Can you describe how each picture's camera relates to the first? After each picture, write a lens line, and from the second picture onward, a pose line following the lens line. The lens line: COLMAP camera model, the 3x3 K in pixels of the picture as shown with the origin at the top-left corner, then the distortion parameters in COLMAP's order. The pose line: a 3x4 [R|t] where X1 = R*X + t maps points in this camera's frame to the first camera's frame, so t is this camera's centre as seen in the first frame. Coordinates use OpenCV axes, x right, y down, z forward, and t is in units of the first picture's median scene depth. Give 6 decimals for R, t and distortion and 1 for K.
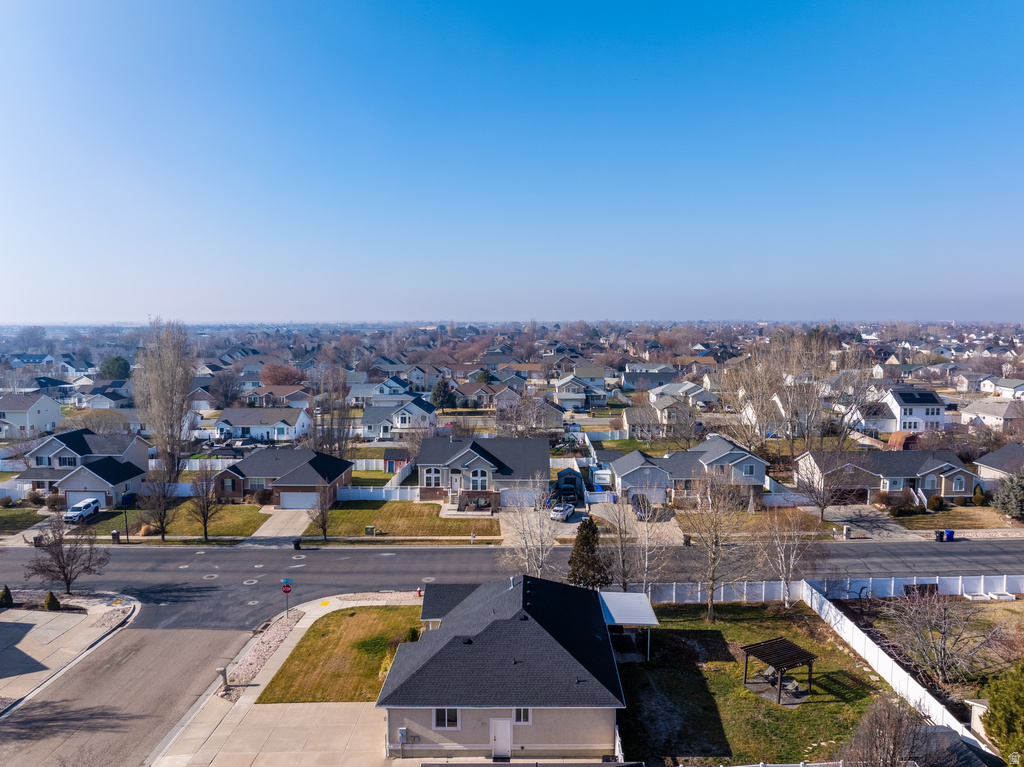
lens RADIAL K [[754.5, 0, 521.5], [0, 754.5, 379.5], [0, 0, 1]] dist [-0.036632, 0.001254]
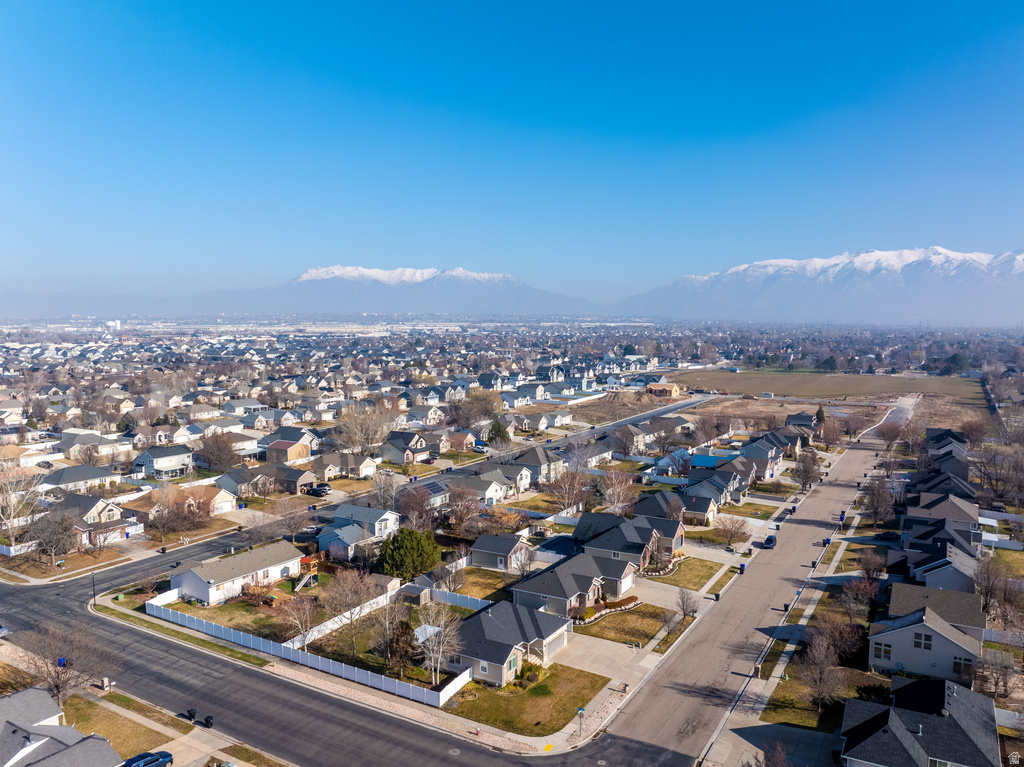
lens RADIAL K [[754.5, 0, 521.5], [0, 754.5, 379.5], [0, 0, 1]] dist [-0.036632, 0.001254]
pose [[-0.868555, -0.033381, 0.494466, -0.827832], [0.041877, 0.989217, 0.140341, -0.491920], [-0.493819, 0.142601, -0.857792, 2.025330]]
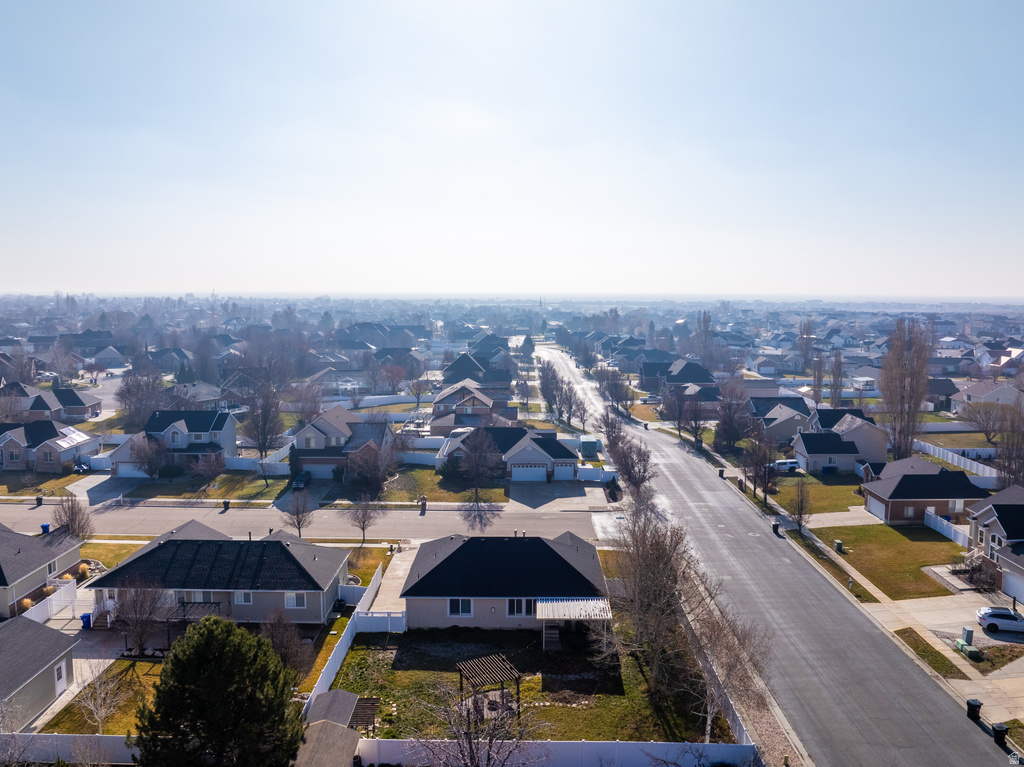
lens RADIAL K [[754.5, 0, 521.5], [0, 754.5, 379.5], [0, 0, 1]] dist [-0.036632, 0.001254]
pose [[0.008251, 0.111720, -0.993705, 0.980130], [-0.087061, 0.990046, 0.110586, -0.112702], [0.996169, 0.085601, 0.017896, 0.730973]]
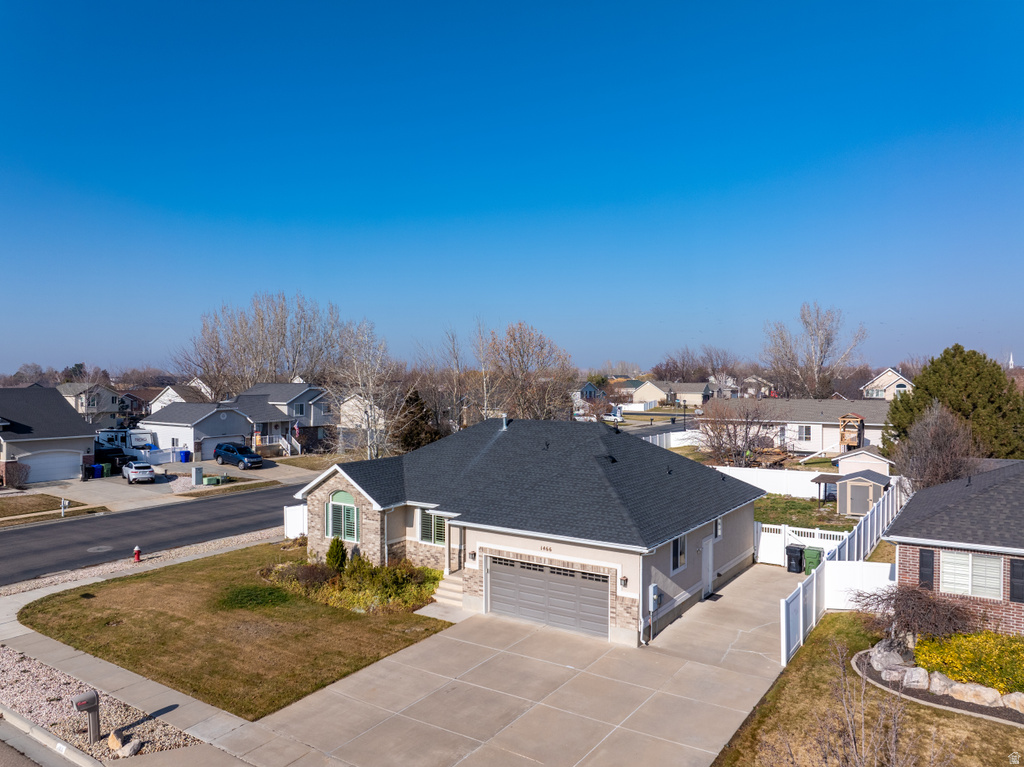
lens RADIAL K [[739.5, 0, 502.6], [0, 739.5, 380.8], [0, 0, 1]] dist [-0.036686, -0.003912]
pose [[0.558205, 0.001956, 0.829701, -0.449371], [0.065378, 0.996784, -0.046335, 0.203619], [-0.827123, 0.080108, 0.556282, 0.478504]]
